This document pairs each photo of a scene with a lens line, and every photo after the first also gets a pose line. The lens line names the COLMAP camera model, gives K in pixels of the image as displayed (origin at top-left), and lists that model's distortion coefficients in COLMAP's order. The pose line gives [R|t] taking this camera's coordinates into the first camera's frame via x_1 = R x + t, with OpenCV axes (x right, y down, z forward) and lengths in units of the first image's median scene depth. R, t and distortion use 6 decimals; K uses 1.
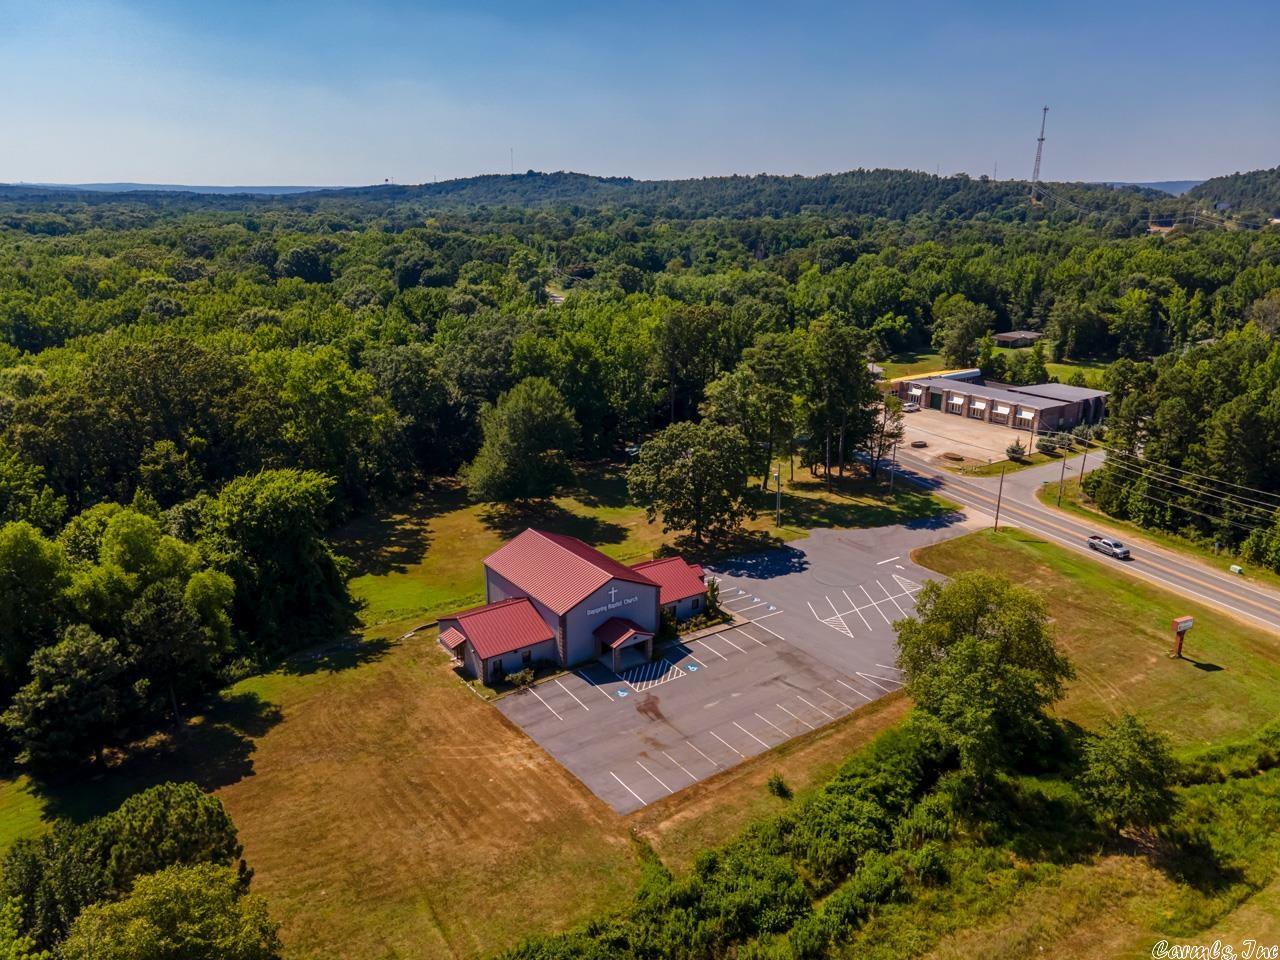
lens RADIAL K [[932.7, 0, 622.3], [0, 932.7, 476.0], [0, 0, 1]] dist [0.032550, 0.020287]
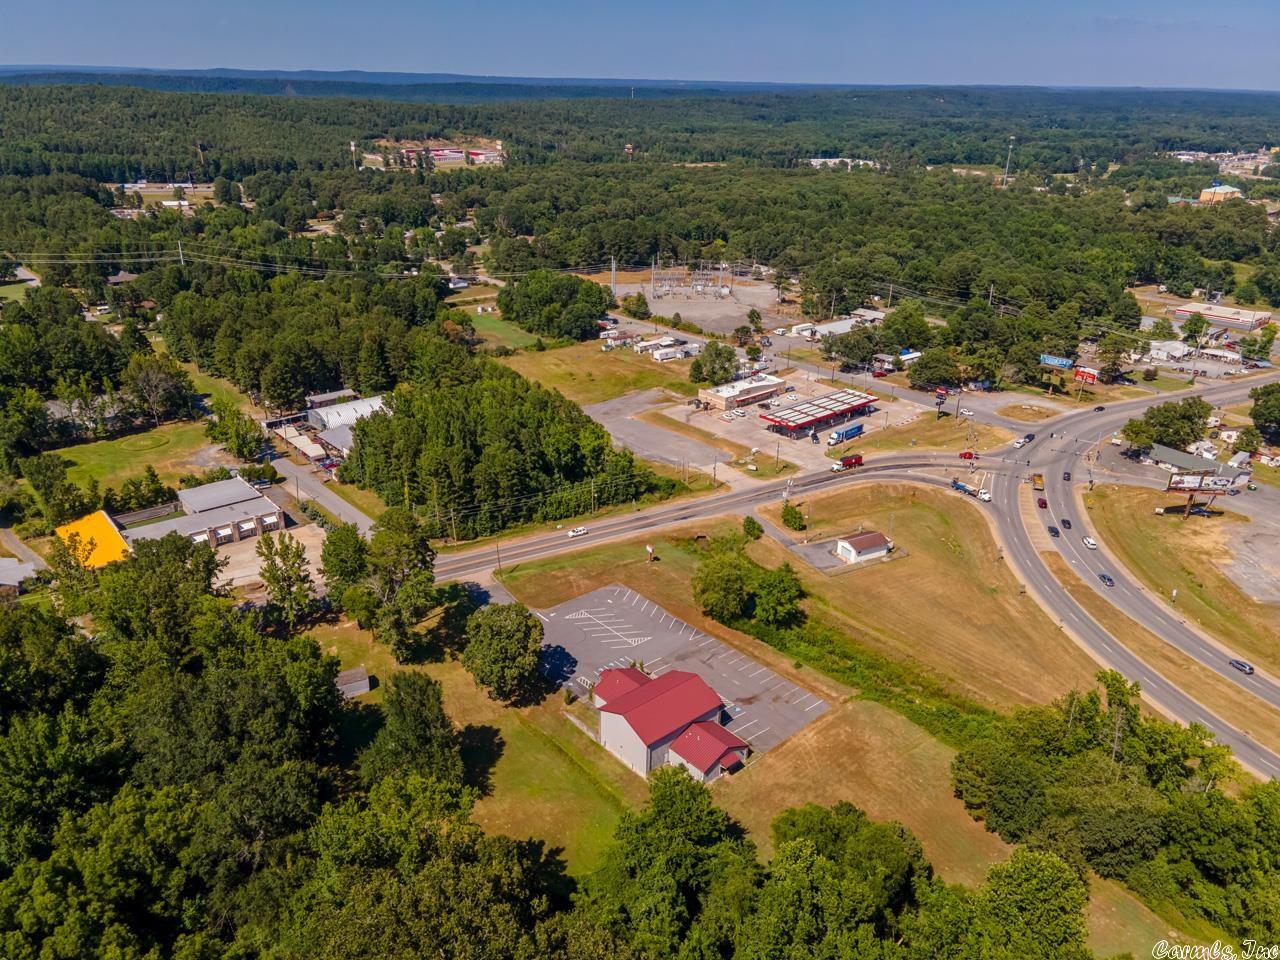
lens RADIAL K [[932.7, 0, 629.0], [0, 932.7, 484.6], [0, 0, 1]] dist [0.032550, 0.020287]
pose [[-0.110327, -0.394281, 0.912343, -1.159519], [0.275534, 0.869835, 0.409230, -0.758559], [-0.954939, 0.296531, 0.012671, 0.803014]]
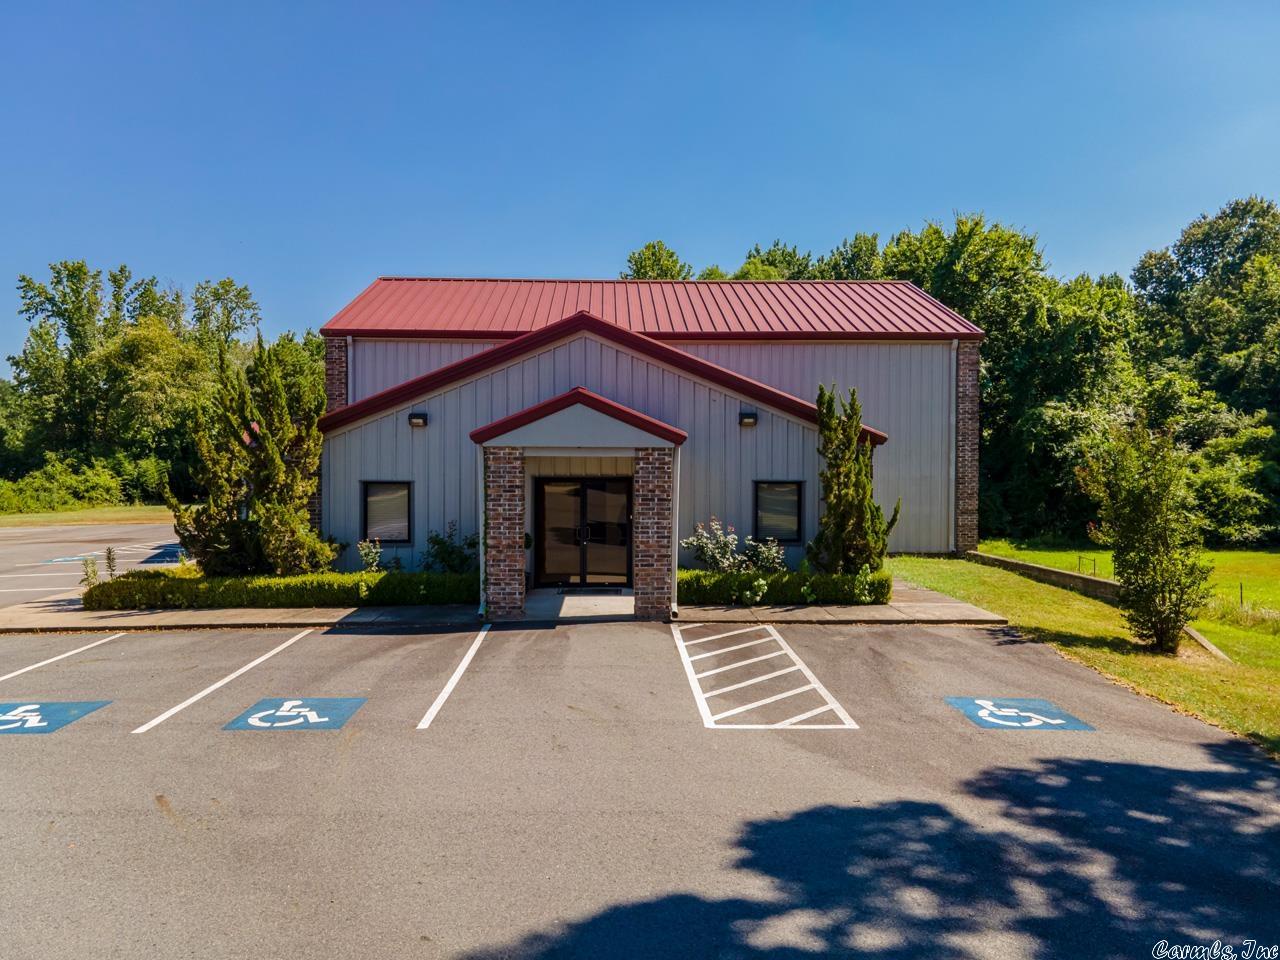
lens RADIAL K [[932.7, 0, 624.0], [0, 932.7, 482.9], [0, 0, 1]] dist [0.032550, 0.020287]
pose [[-0.547208, 0.015375, -0.836855, 0.175531], [-0.241840, 0.954282, 0.175668, 0.079473], [0.801297, 0.298512, -0.518473, 1.014153]]
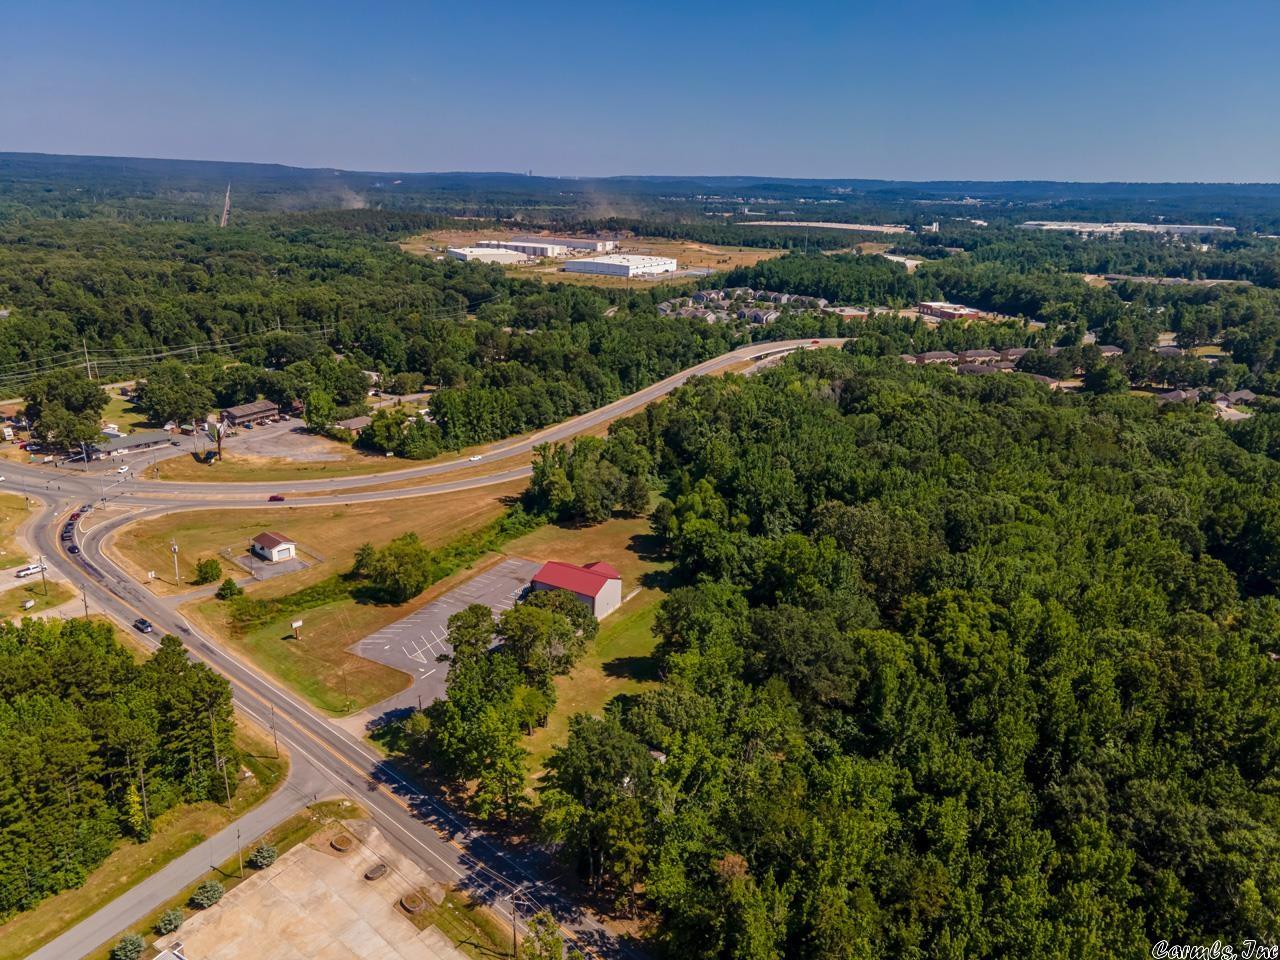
lens RADIAL K [[932.7, 0, 631.8], [0, 932.7, 474.6], [0, 0, 1]] dist [0.032550, 0.020287]
pose [[-0.904356, 0.109688, -0.412442, 0.613085], [-0.147204, 0.826932, 0.542692, -1.134900], [0.400588, 0.551500, -0.731694, 2.192053]]
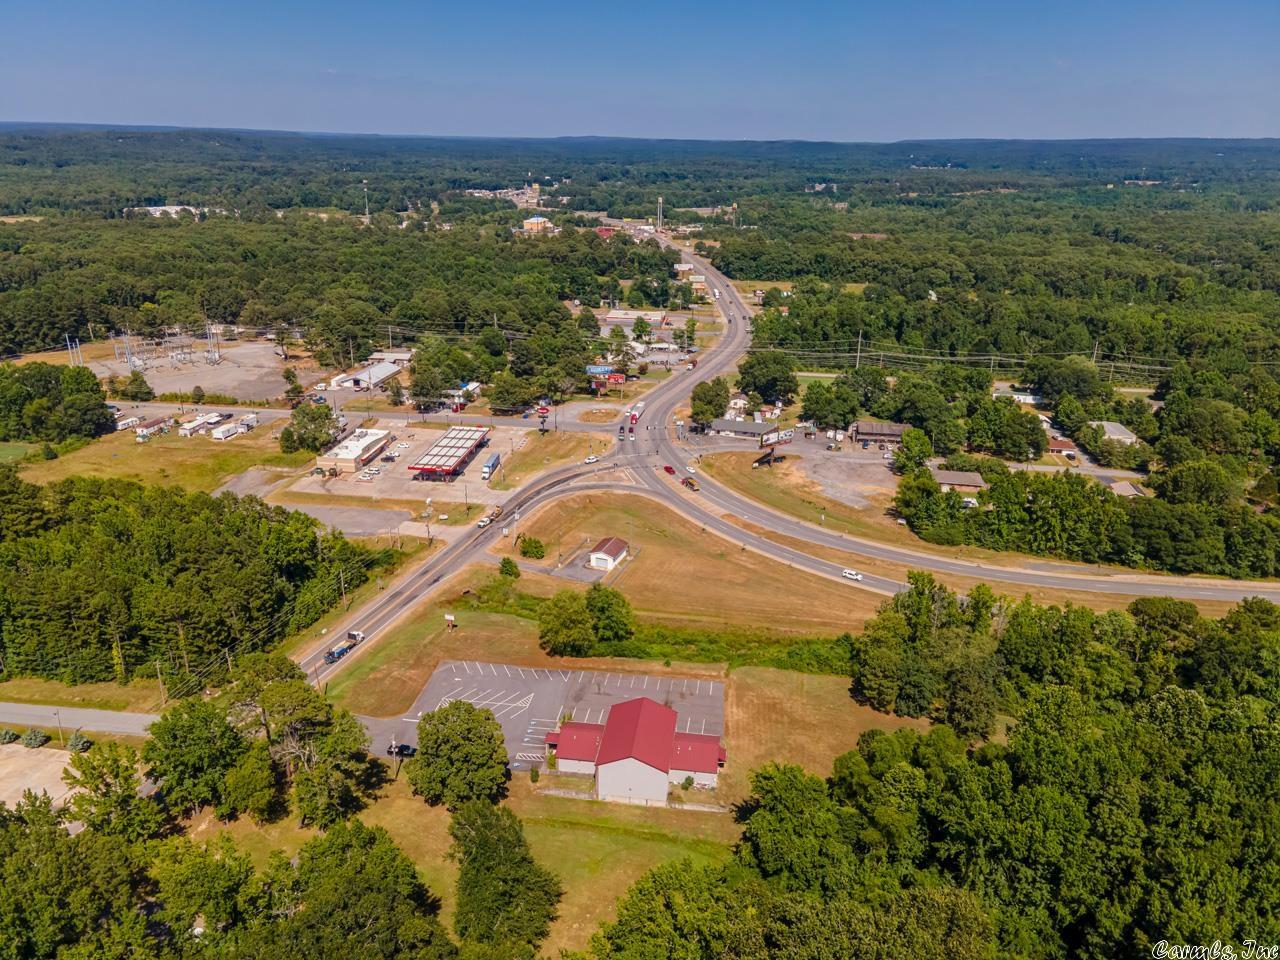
lens RADIAL K [[932.7, 0, 628.3], [0, 932.7, 478.2], [0, 0, 1]] dist [0.032550, 0.020287]
pose [[-0.734440, -0.240897, 0.634482, -0.834180], [0.187658, 0.826352, 0.530968, -0.976639], [-0.652213, 0.509030, -0.561700, 1.471048]]
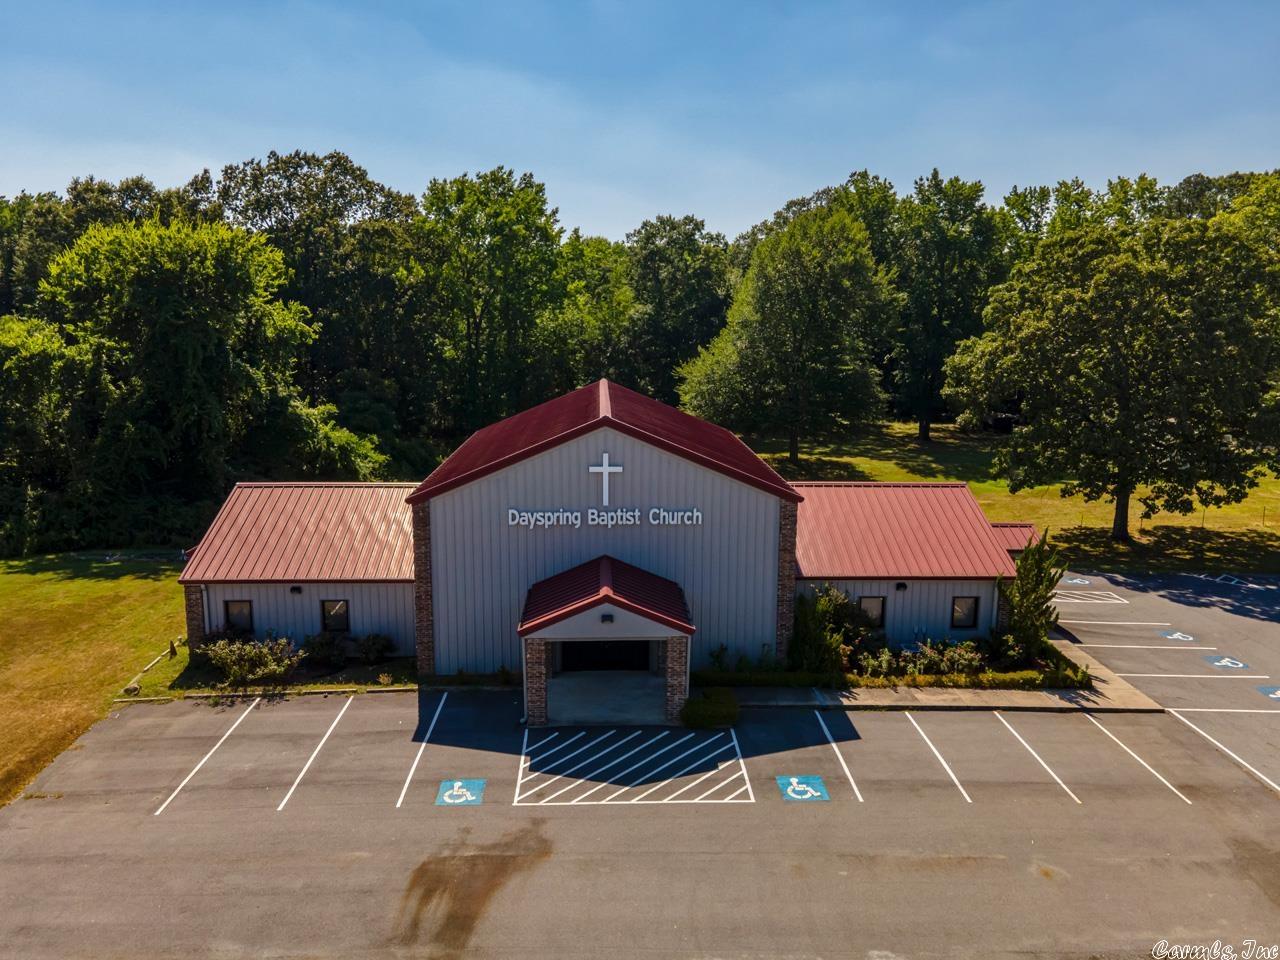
lens RADIAL K [[932.7, 0, 630.2], [0, 932.7, 472.9], [0, 0, 1]] dist [0.032550, 0.020287]
pose [[0.839880, 0.095969, -0.534221, 0.131048], [-0.162952, 0.983424, -0.079521, 0.120590], [0.517734, 0.153841, 0.841596, 0.604214]]
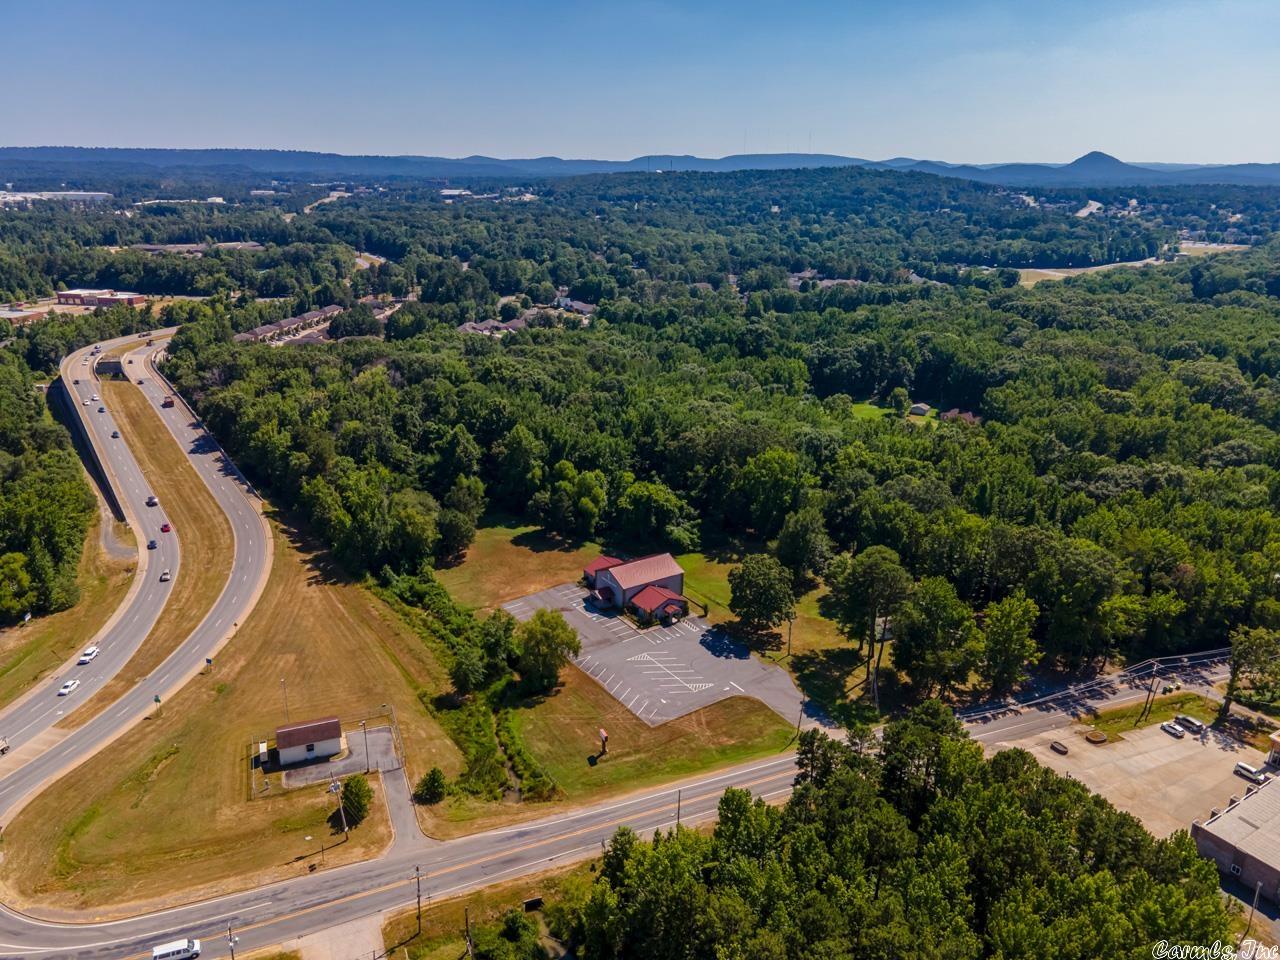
lens RADIAL K [[932.7, 0, 632.9], [0, 932.7, 469.9], [0, 0, 1]] dist [0.032550, 0.020287]
pose [[0.003970, 0.311488, -0.950242, 1.685431], [-0.303655, 0.905755, 0.295637, -0.650655], [0.952774, 0.287372, 0.098180, 0.614085]]
